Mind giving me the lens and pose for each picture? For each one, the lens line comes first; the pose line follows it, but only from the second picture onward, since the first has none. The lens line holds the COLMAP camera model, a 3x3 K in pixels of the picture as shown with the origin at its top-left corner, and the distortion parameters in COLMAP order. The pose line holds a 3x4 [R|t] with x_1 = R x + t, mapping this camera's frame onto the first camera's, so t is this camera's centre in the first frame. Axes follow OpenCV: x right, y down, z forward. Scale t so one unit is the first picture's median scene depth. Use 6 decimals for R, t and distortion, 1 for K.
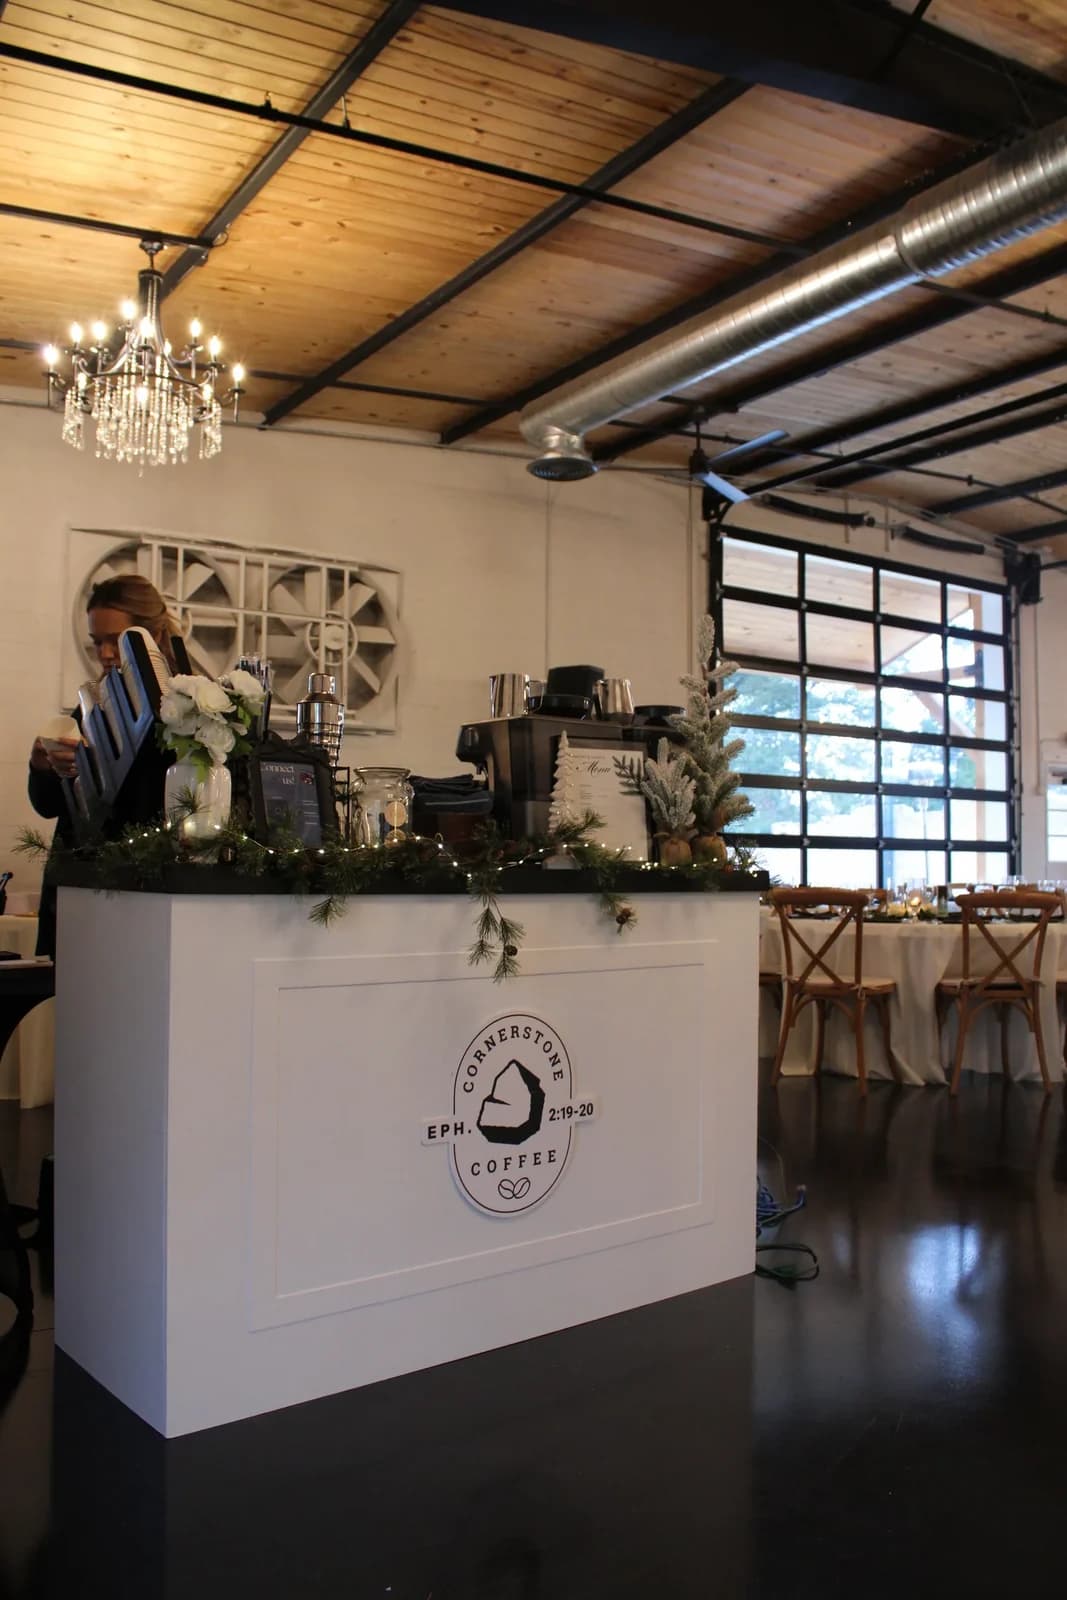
lens RADIAL K [[1319.0, 0, 546.9], [0, 1319.0, 792.4], [0, 0, 1]] dist [-0.170463, 0.149183]
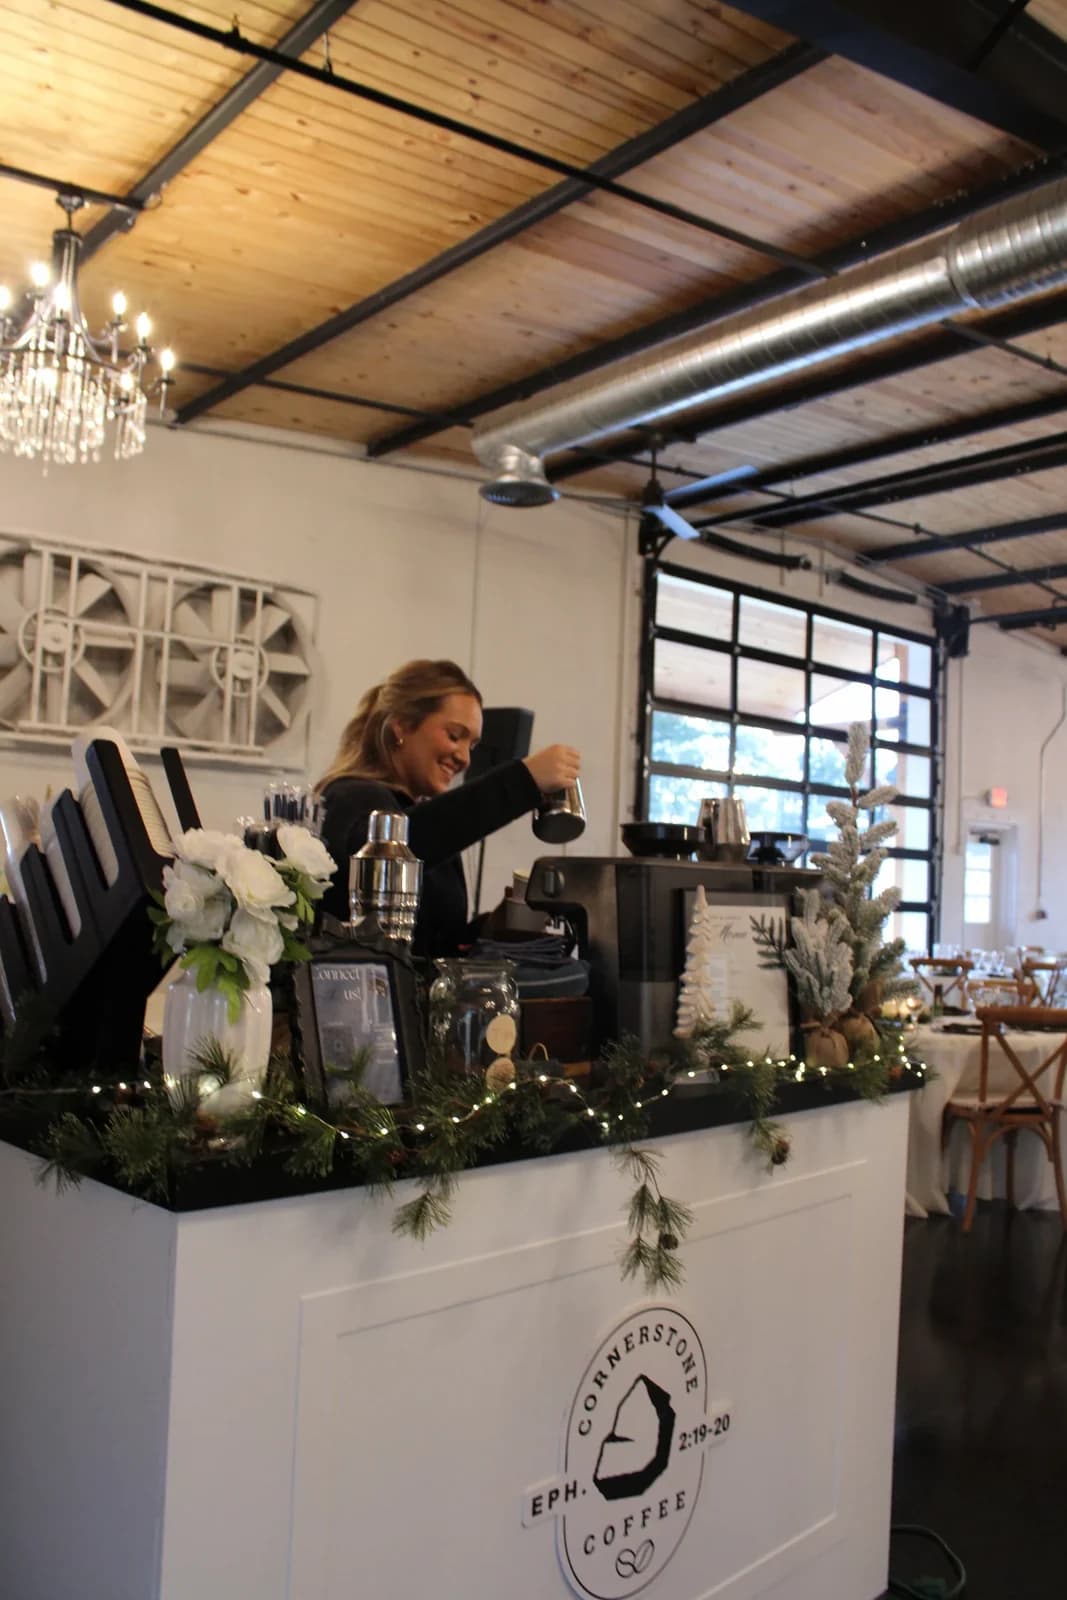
lens RADIAL K [[1319.0, 0, 546.9], [0, 1319.0, 792.4], [0, 0, 1]] dist [-0.170463, 0.149183]
pose [[0.993956, 0.040955, 0.101850, -0.061217], [-0.039486, 0.999086, -0.016395, -0.035103], [-0.102428, 0.012274, 0.994665, 0.129967]]
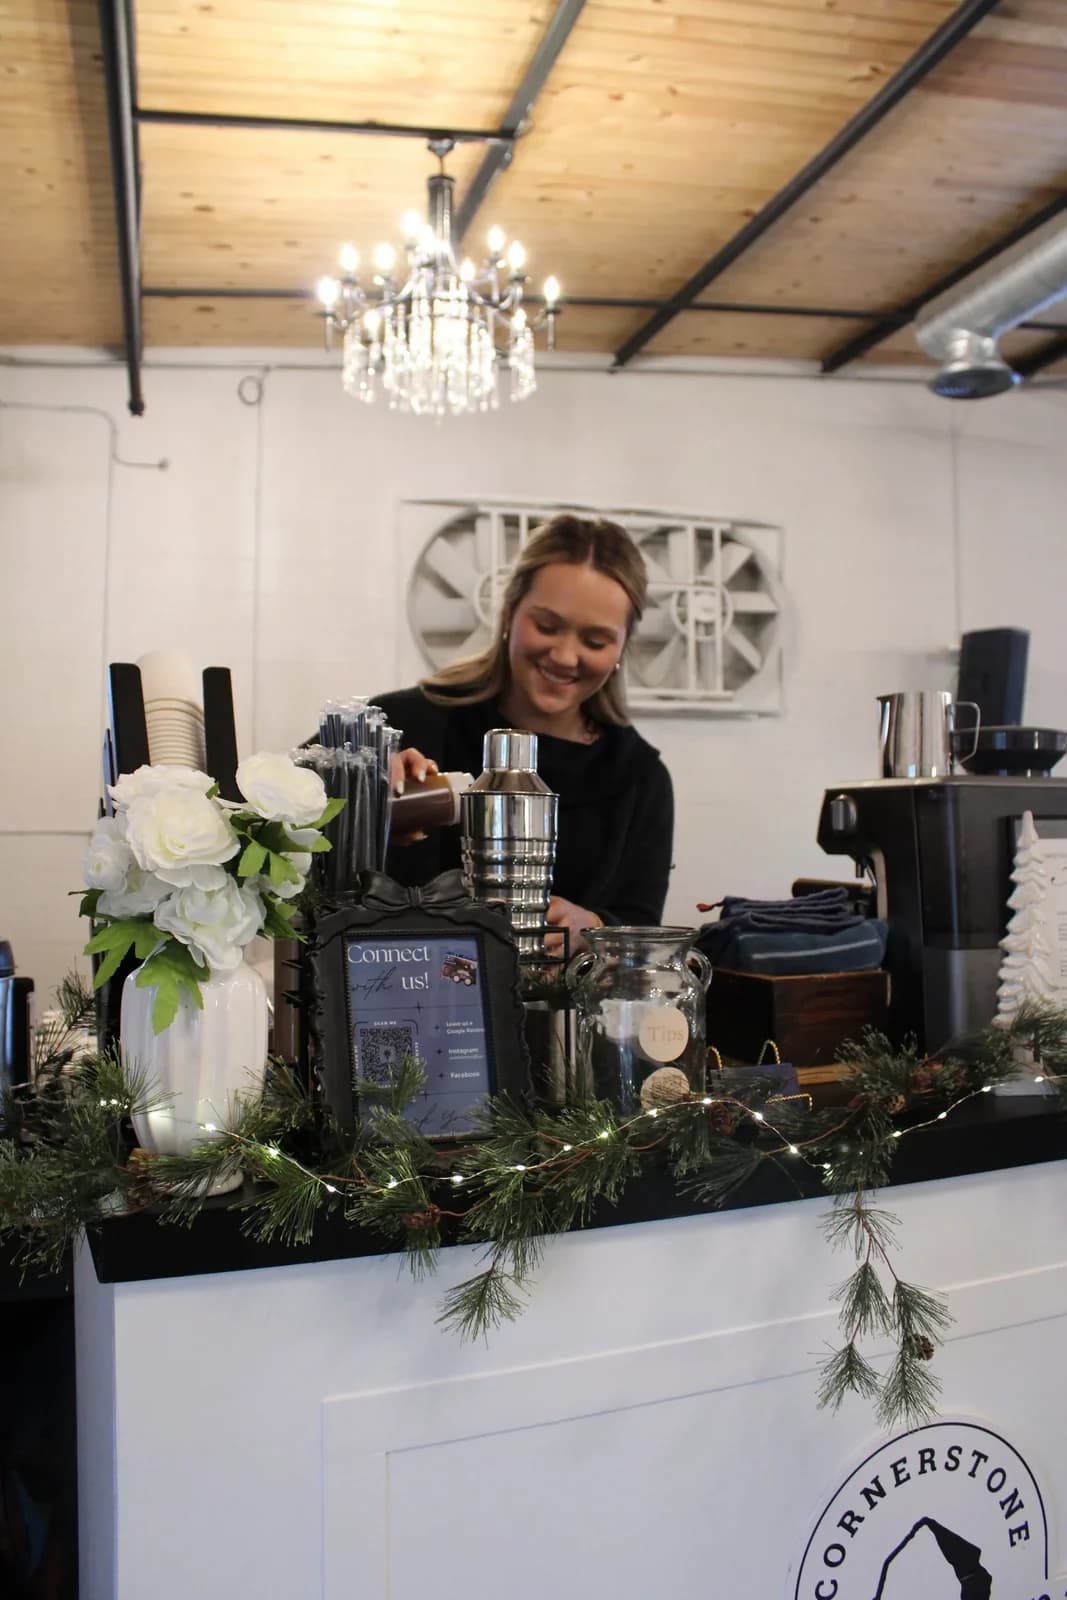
lens RADIAL K [[1319.0, 0, 546.9], [0, 1319.0, 792.4], [0, 0, 1]] dist [-0.170463, 0.149183]
pose [[0.953370, -0.016375, -0.301360, -0.005428], [0.025008, 0.999379, 0.024810, -0.030065], [0.300767, -0.031190, 0.953188, 0.207043]]
